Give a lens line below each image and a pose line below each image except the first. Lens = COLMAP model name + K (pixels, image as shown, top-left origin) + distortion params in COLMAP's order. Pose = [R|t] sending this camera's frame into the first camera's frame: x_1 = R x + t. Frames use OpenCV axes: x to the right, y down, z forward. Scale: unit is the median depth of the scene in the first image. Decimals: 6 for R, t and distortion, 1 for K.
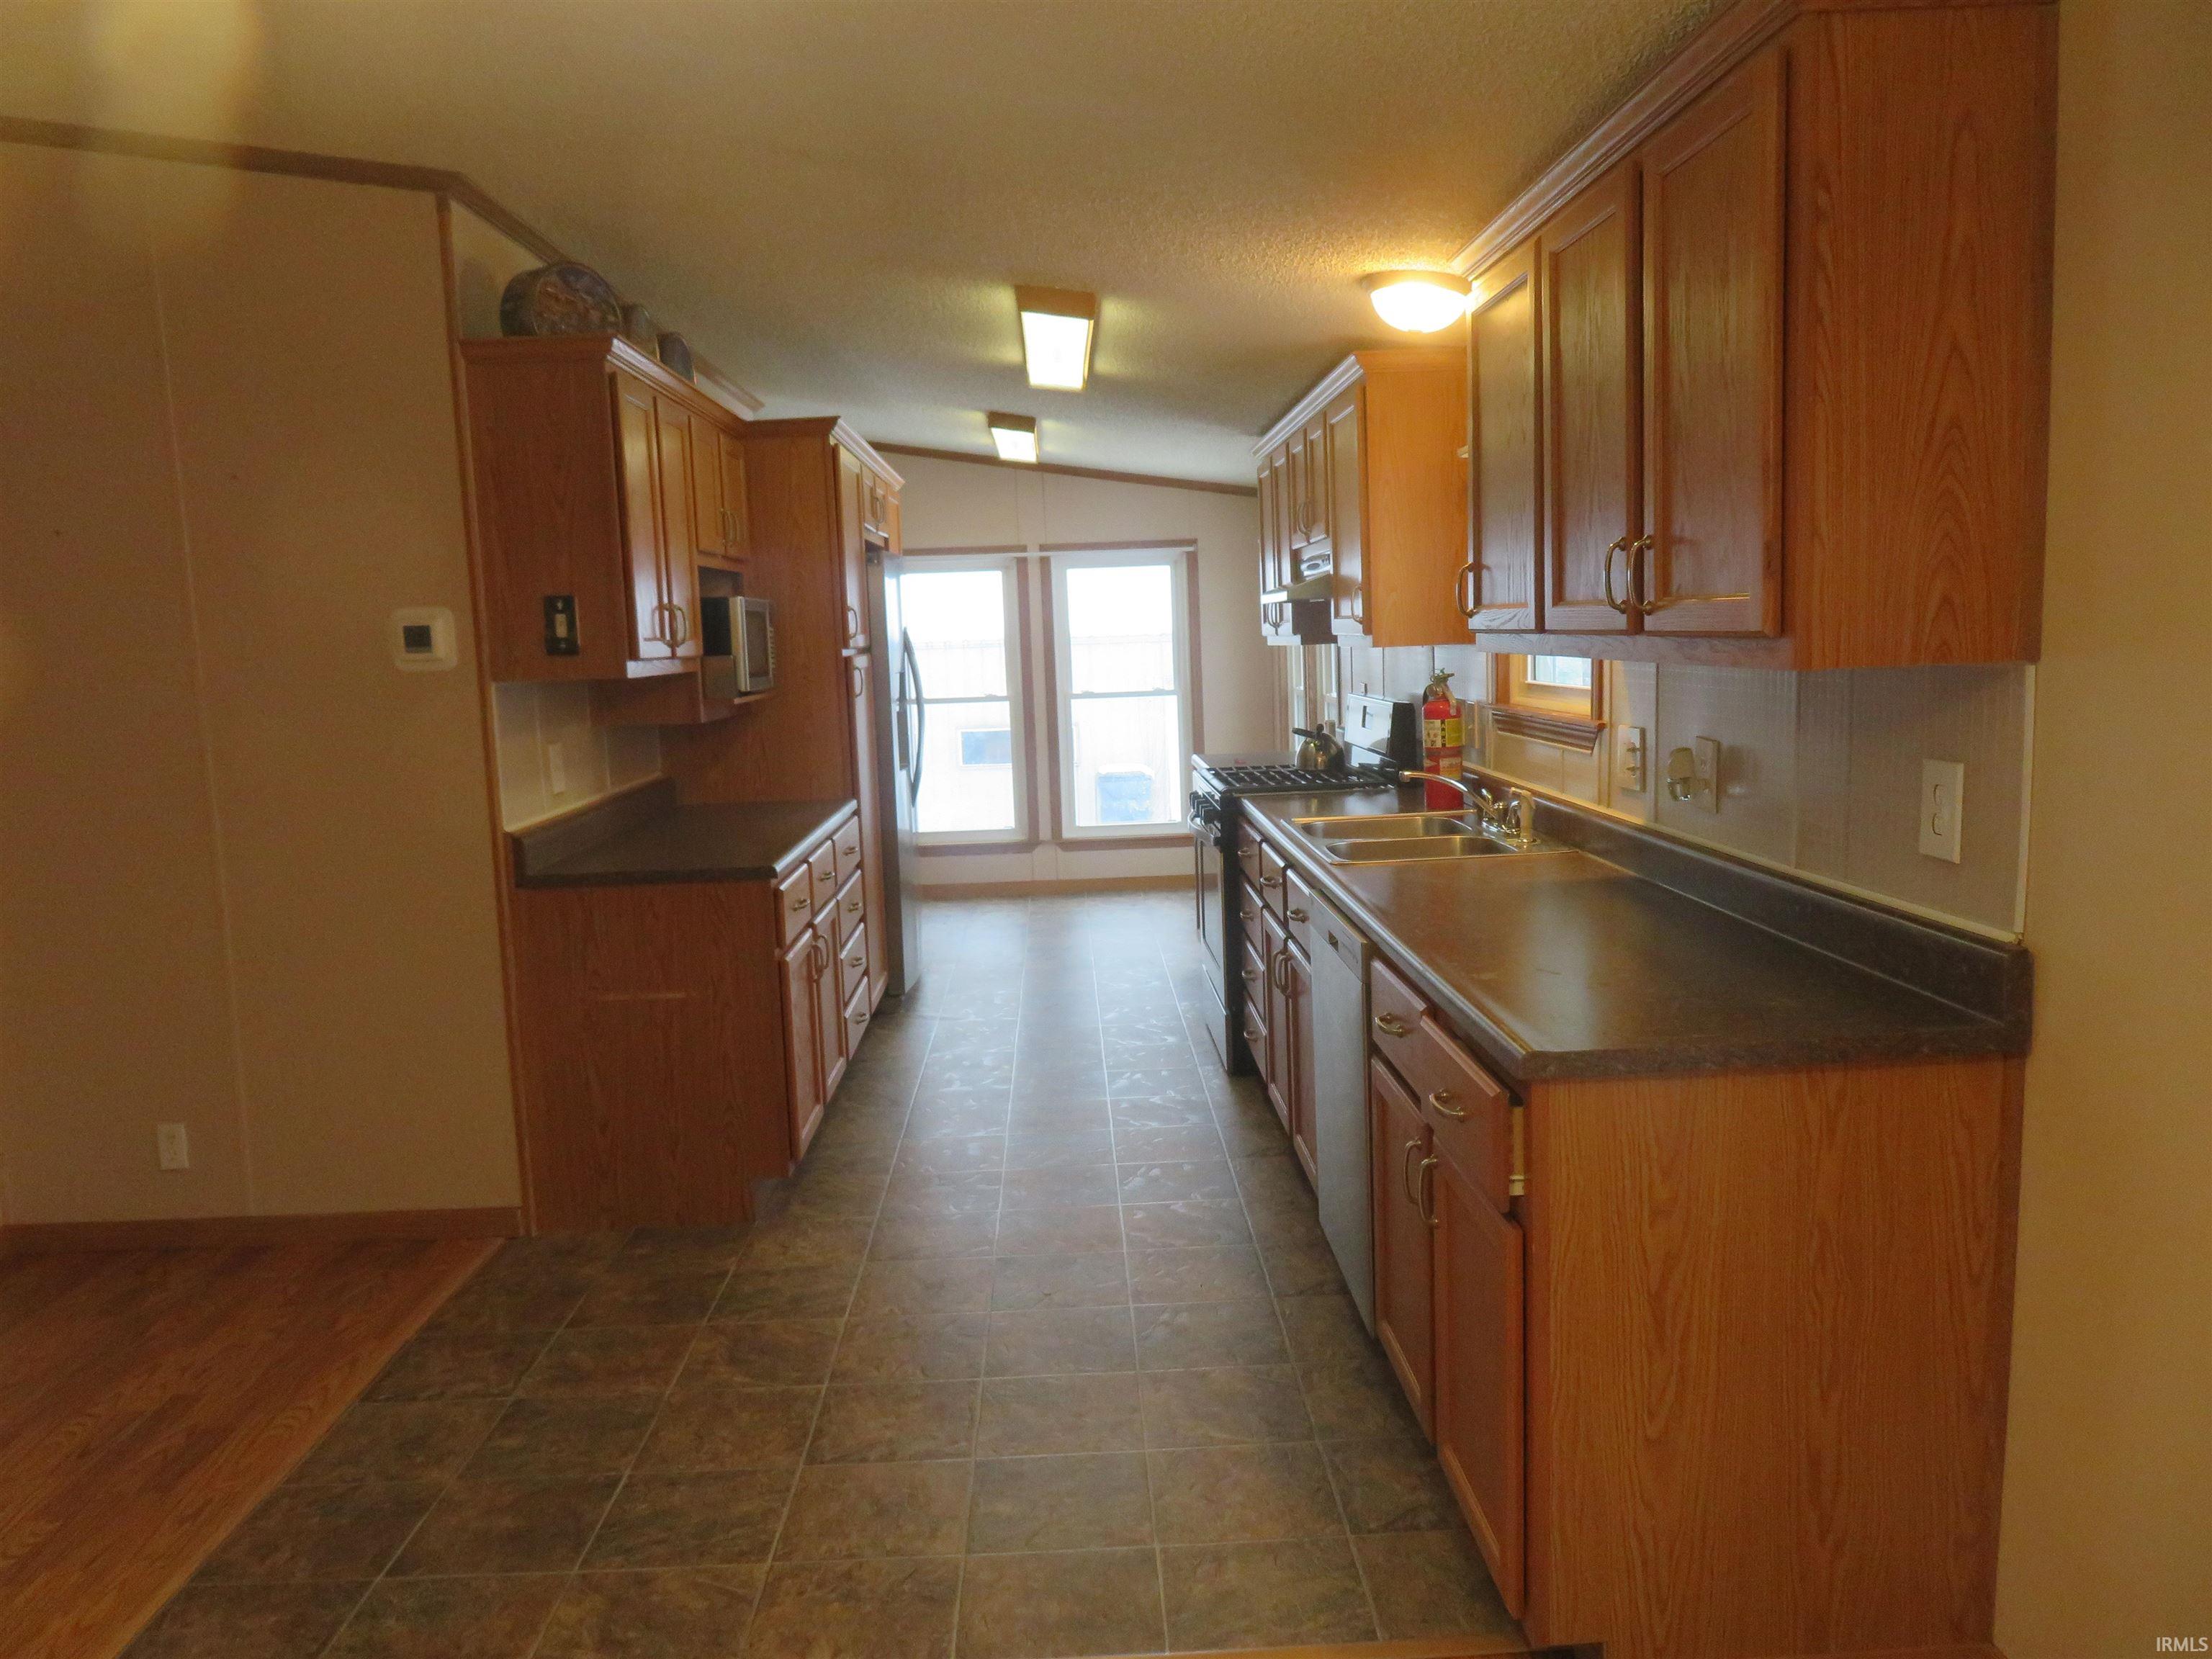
lens RADIAL K [[1592.3, 0, 1106.0], [0, 1592.3, 829.5], [0, 0, 1]] dist [-0.006174, -0.003302]
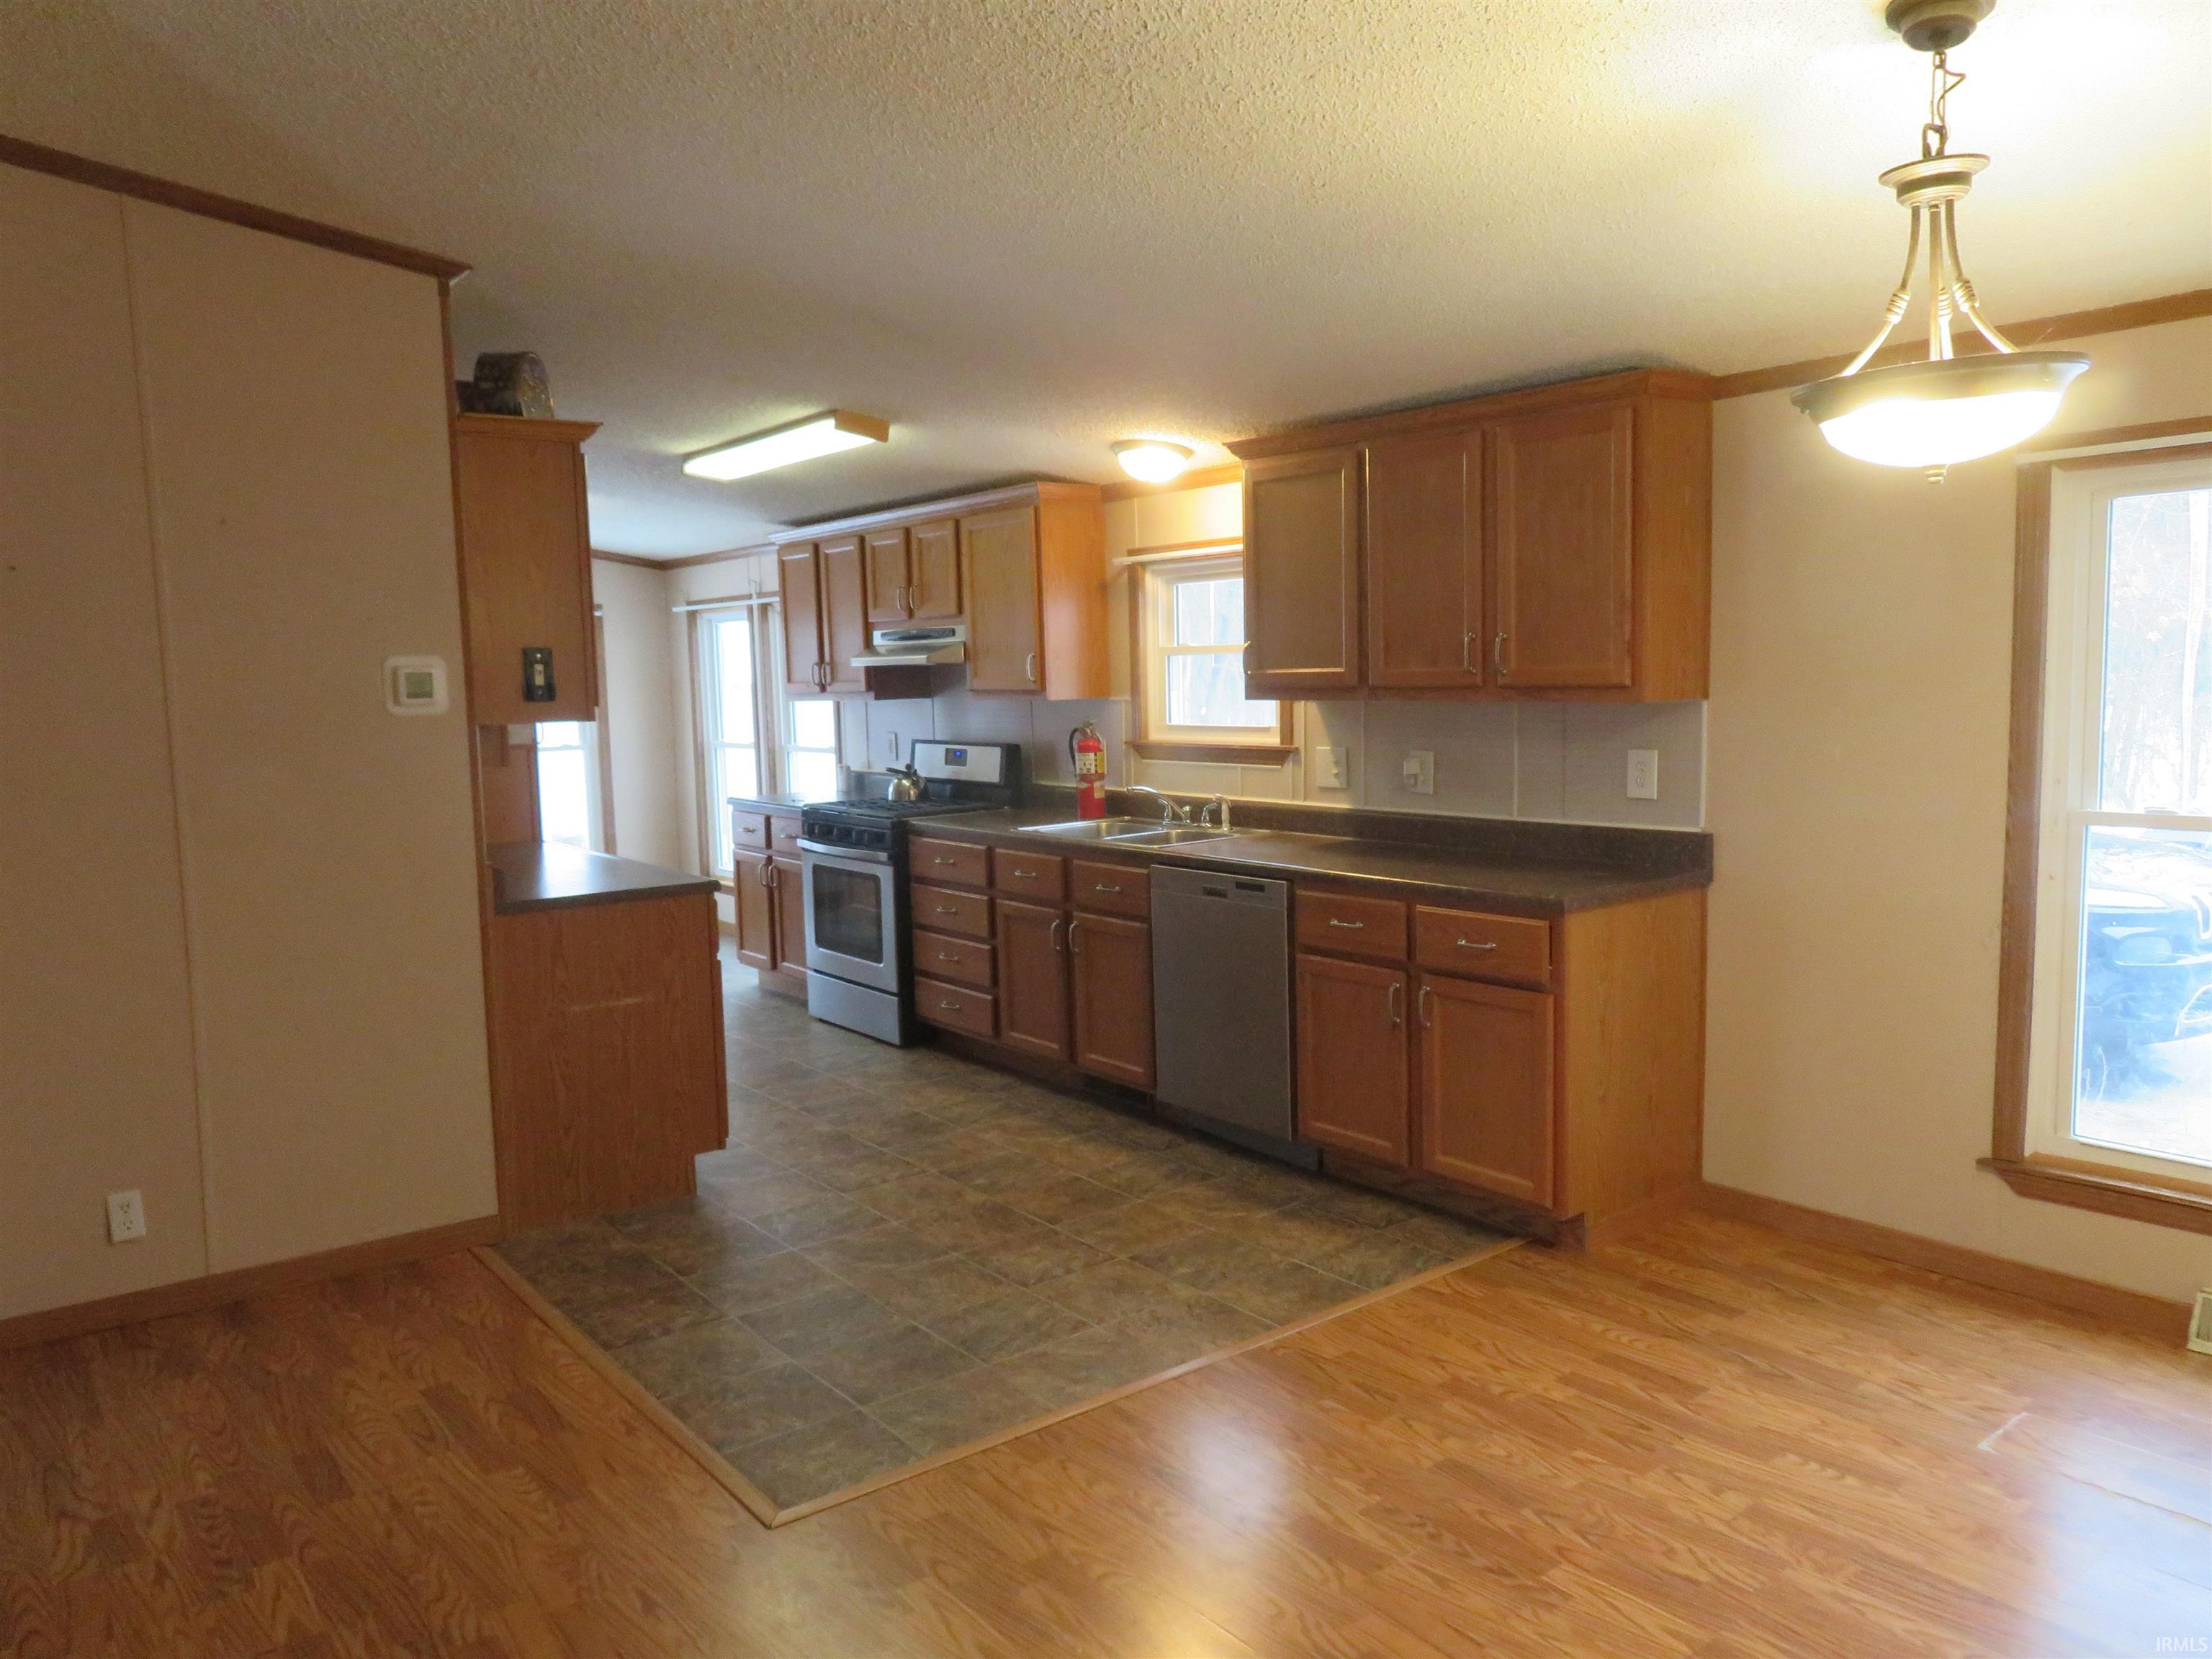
lens RADIAL K [[1557.8, 0, 1106.0], [0, 1557.8, 829.5], [0, 0, 1]] dist [-0.003455, -0.039568]
pose [[0.803911, -0.042629, 0.593221, -0.685331], [0.068447, 0.997432, -0.021081, 0.030386], [-0.590798, 0.057551, 0.804764, -0.104975]]
